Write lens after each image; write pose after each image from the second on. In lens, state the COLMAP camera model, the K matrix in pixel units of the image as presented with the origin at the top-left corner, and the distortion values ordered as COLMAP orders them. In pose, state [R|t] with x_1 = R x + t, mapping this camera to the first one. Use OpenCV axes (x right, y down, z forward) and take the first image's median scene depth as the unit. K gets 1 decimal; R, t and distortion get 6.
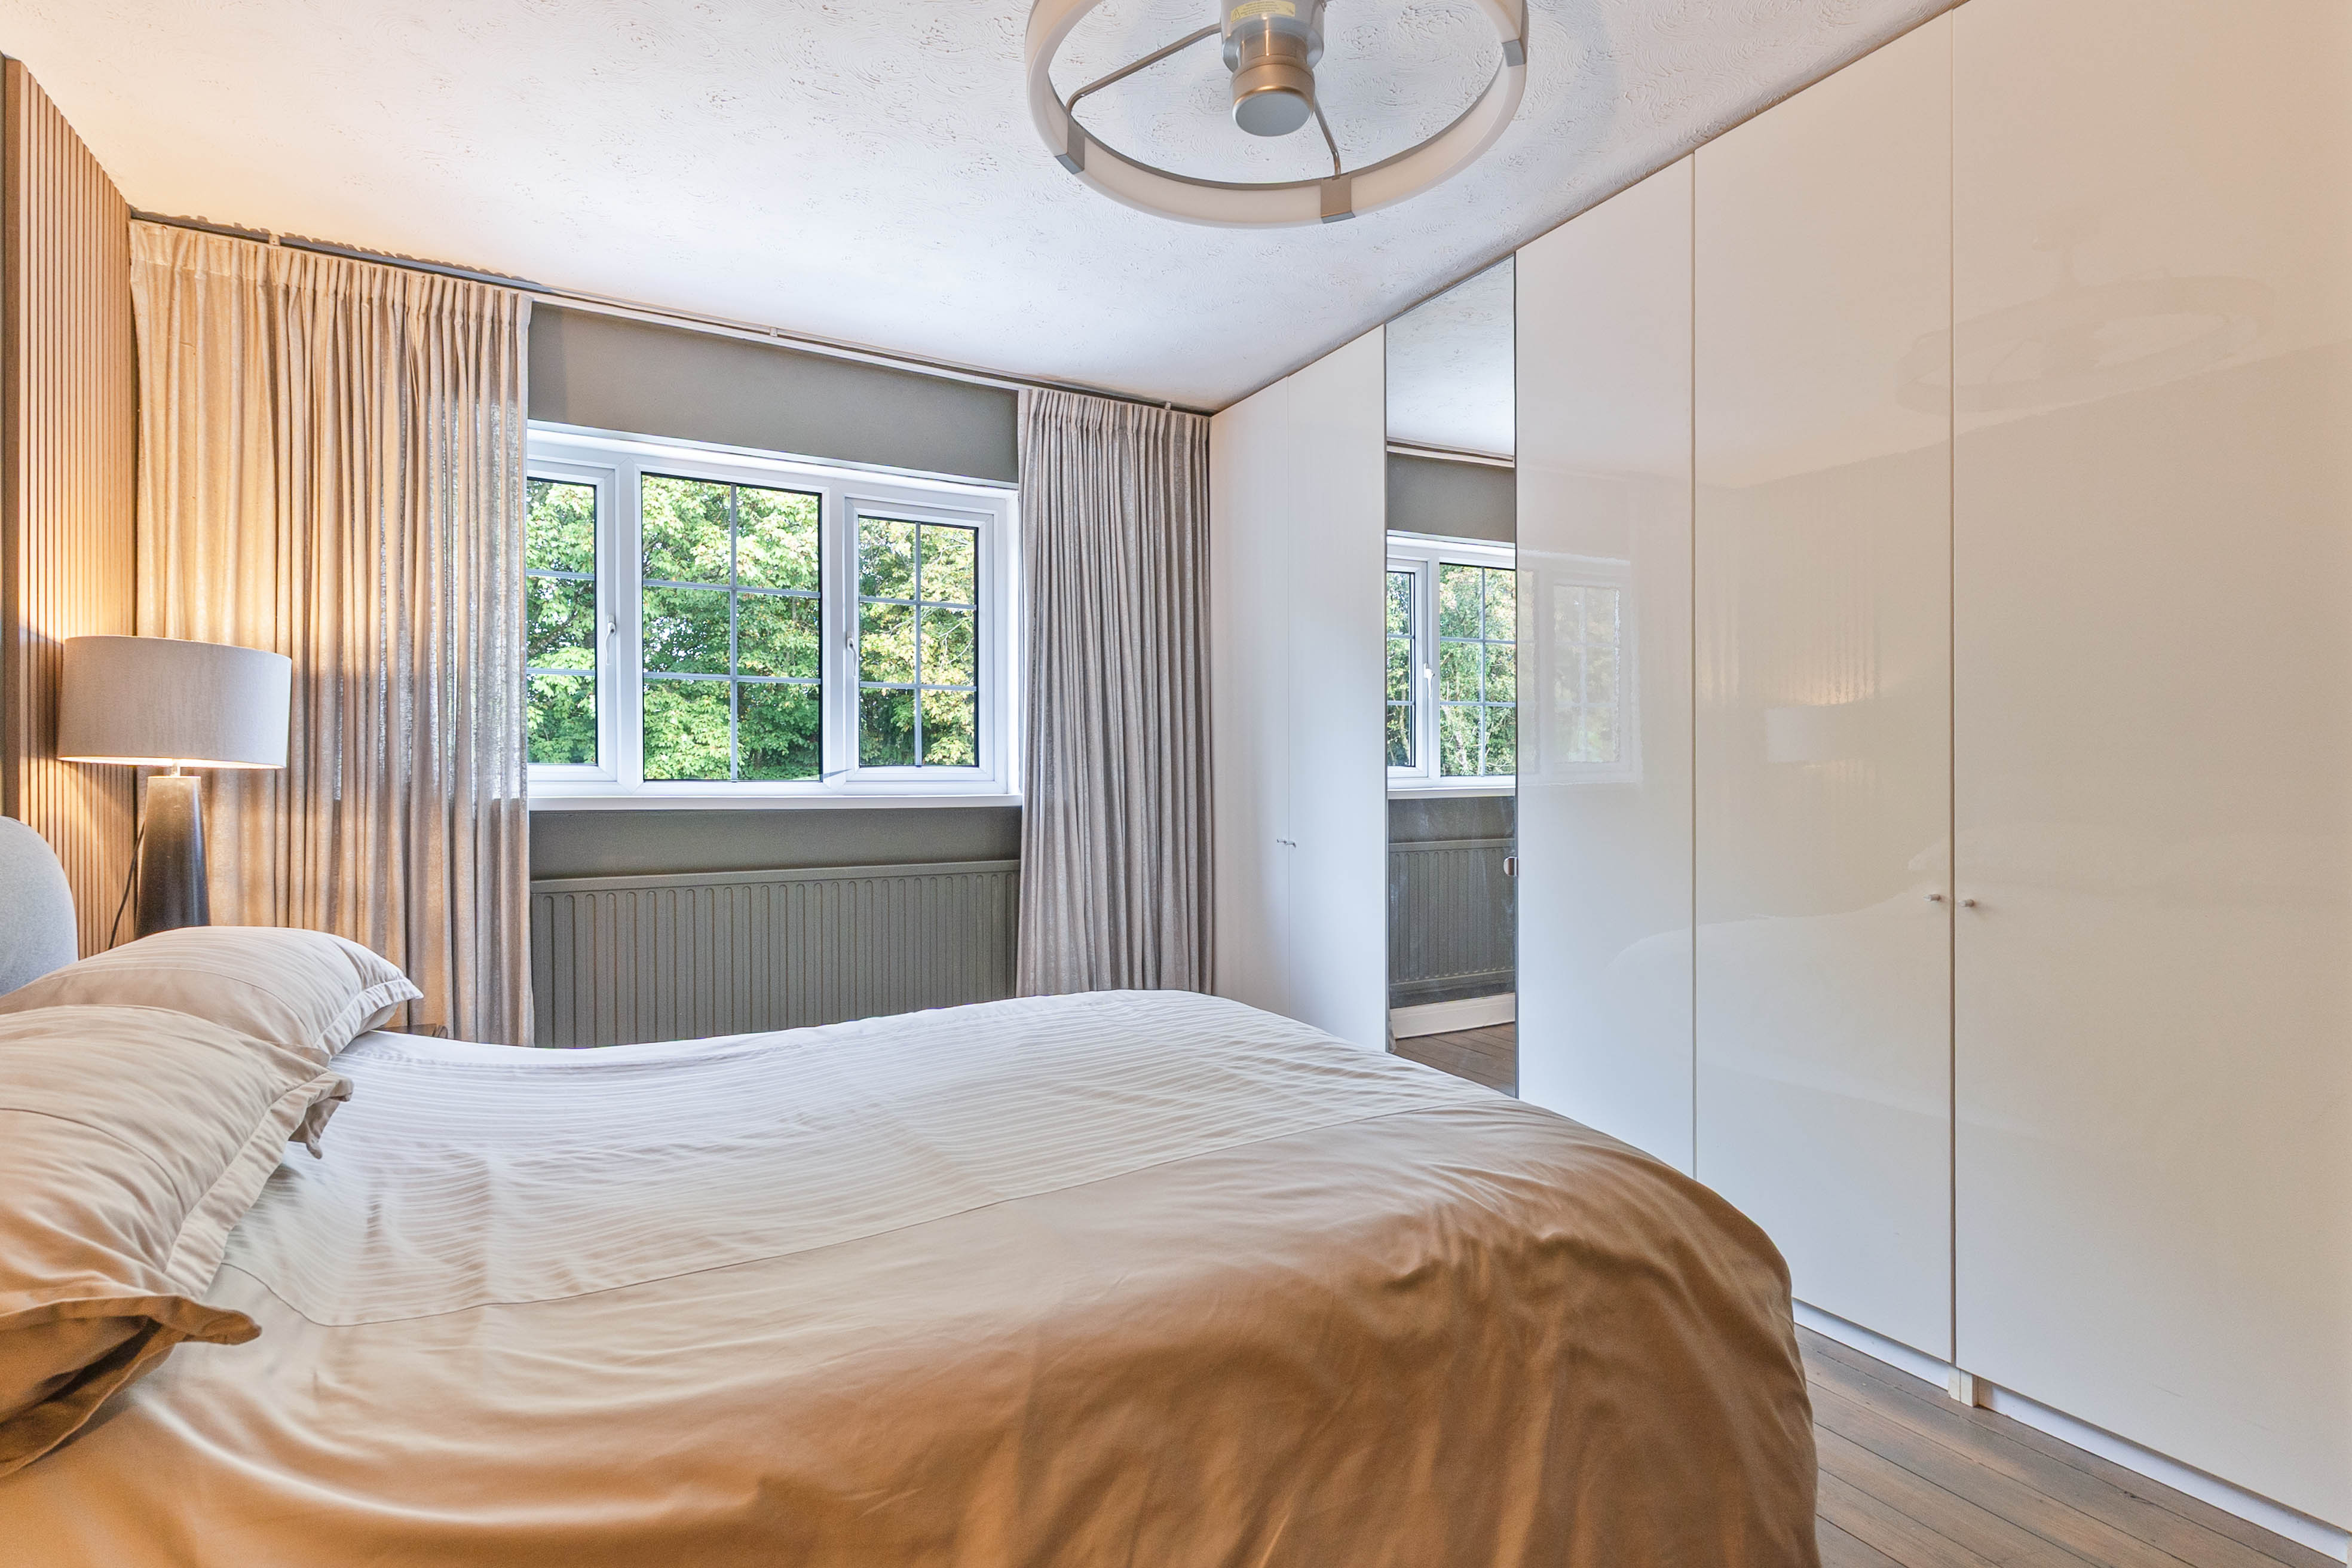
lens RADIAL K [[1137.2, 0, 1185.4], [0, 1137.2, 775.2], [0, 0, 1]] dist [0.001010, -0.000239]
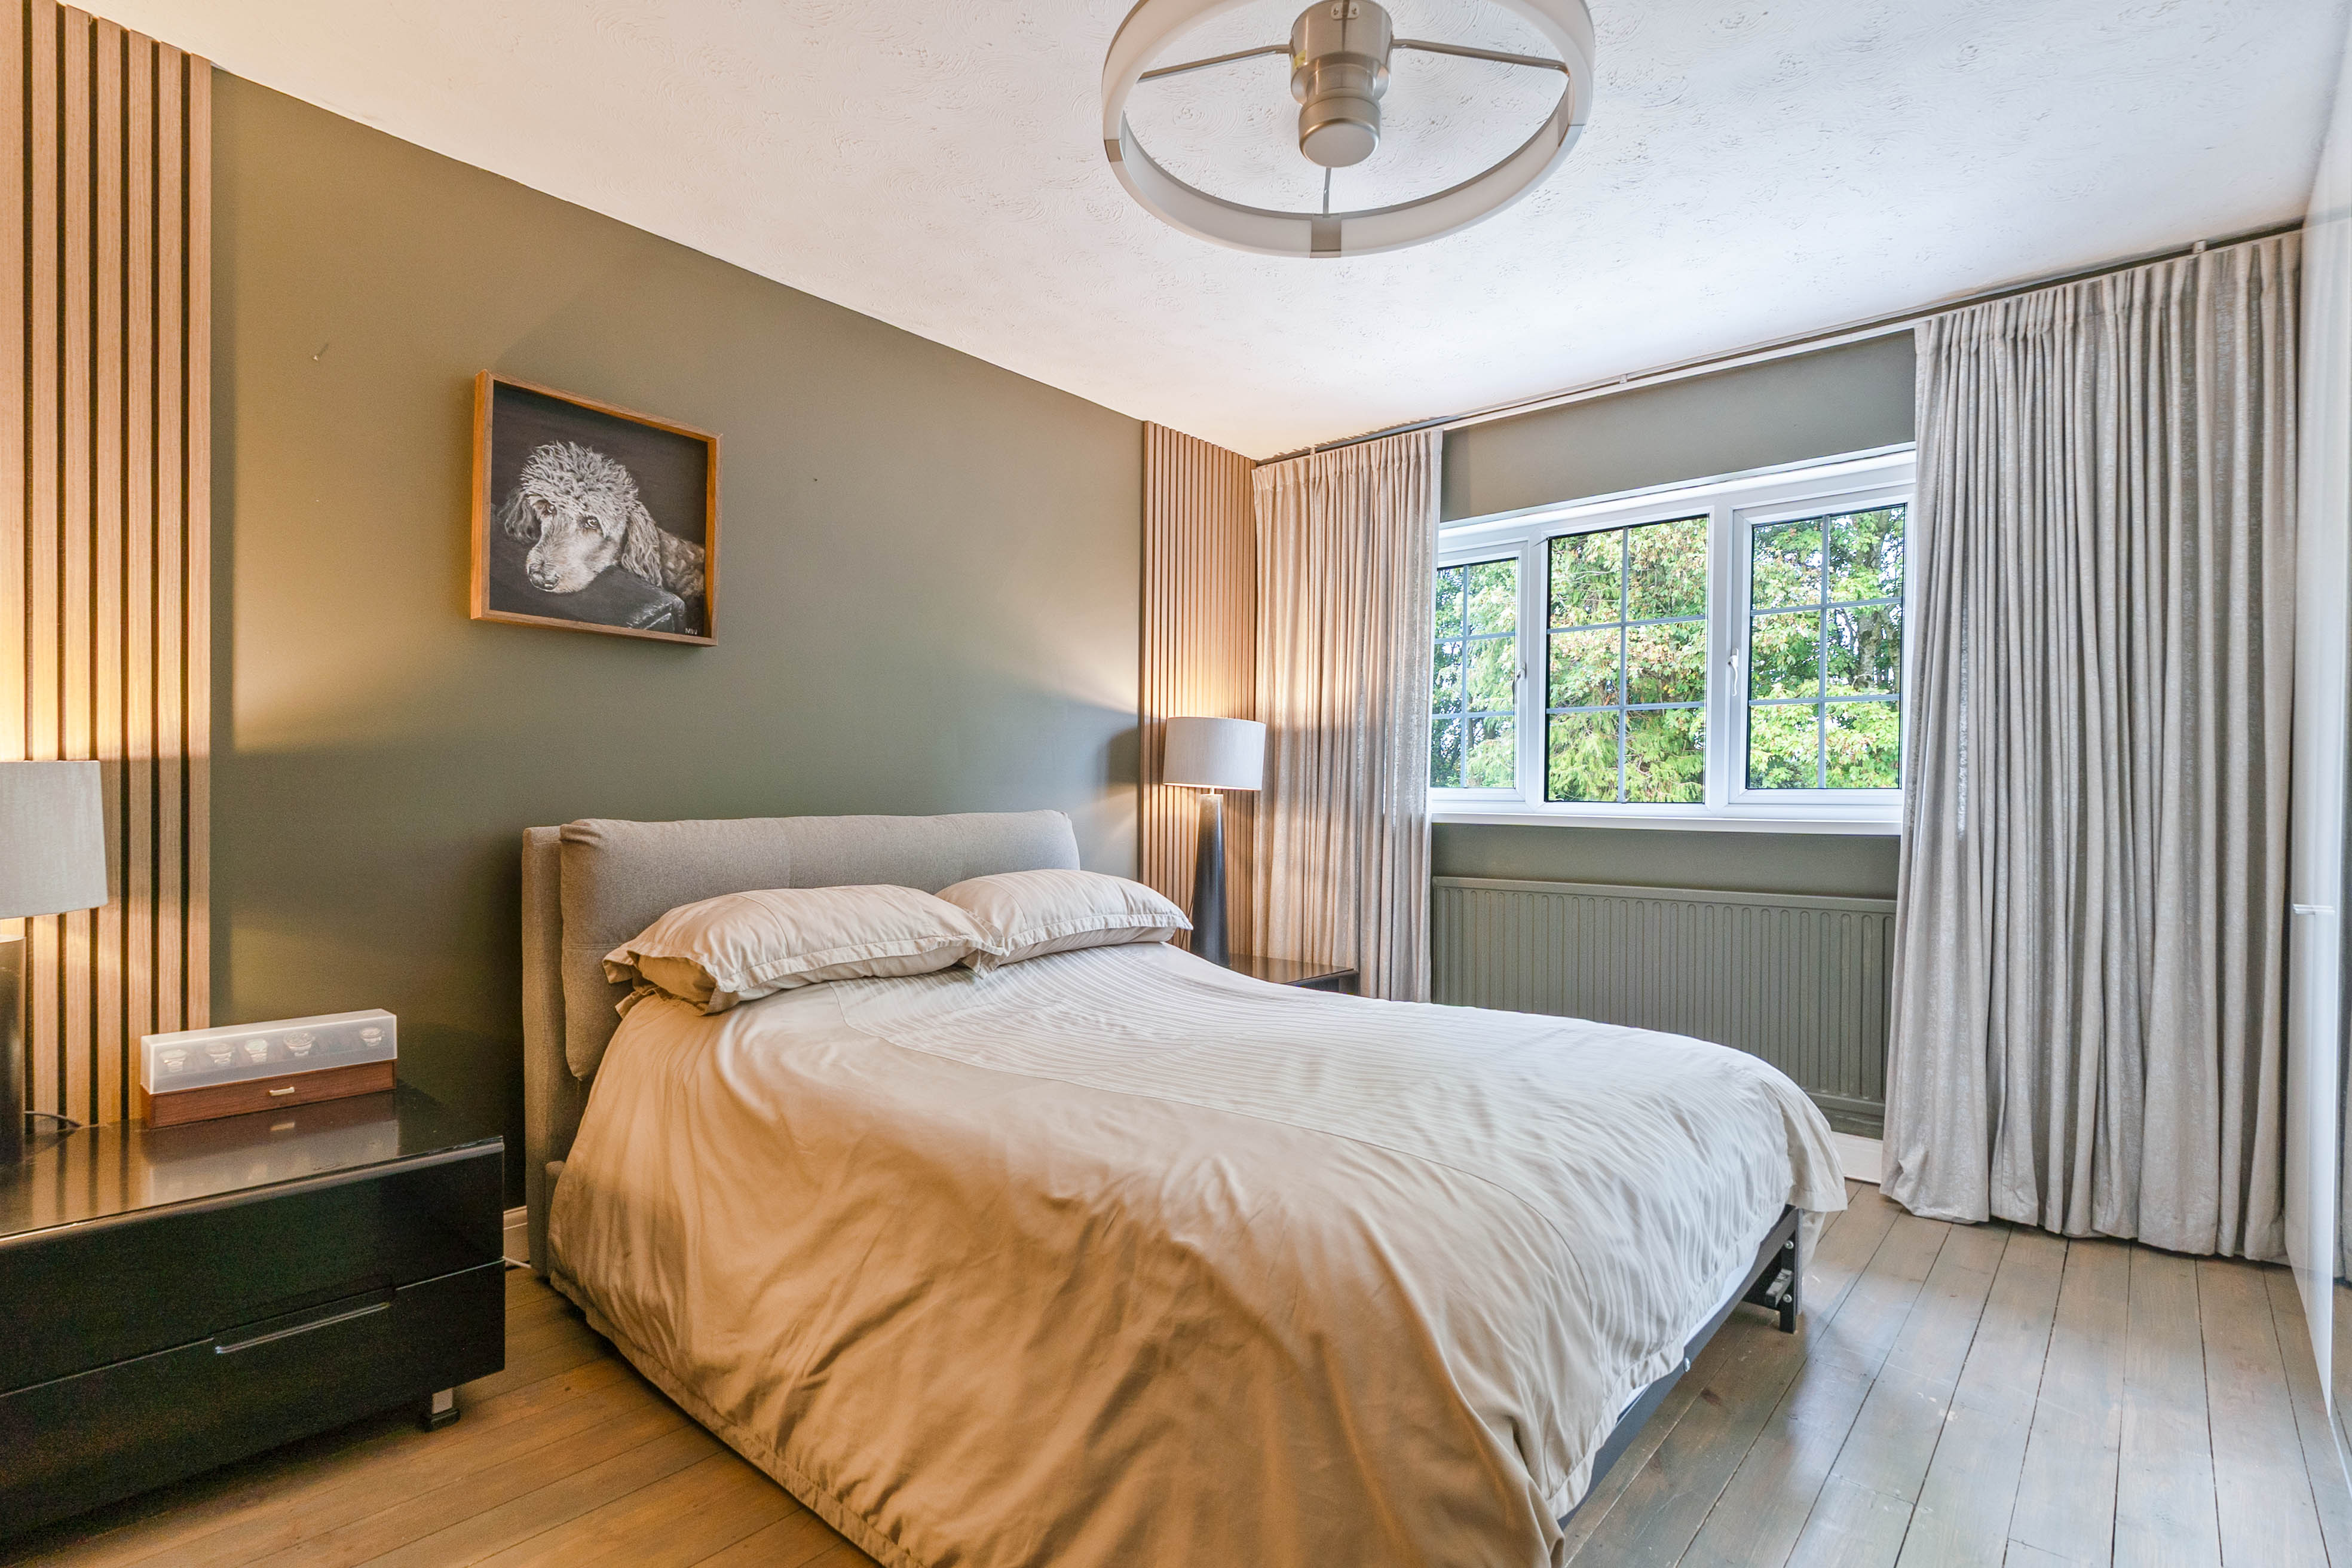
lens RADIAL K [[1124.9, 0, 1178.5], [0, 1124.9, 800.6], [0, 0, 1]] dist [0.002338, -0.000726]
pose [[0.341100, 0.004389, -0.940017, 0.589807], [-0.007729, 0.999968, 0.001864, 0.006215], [0.939995, 0.006630, 0.341123, 0.307954]]
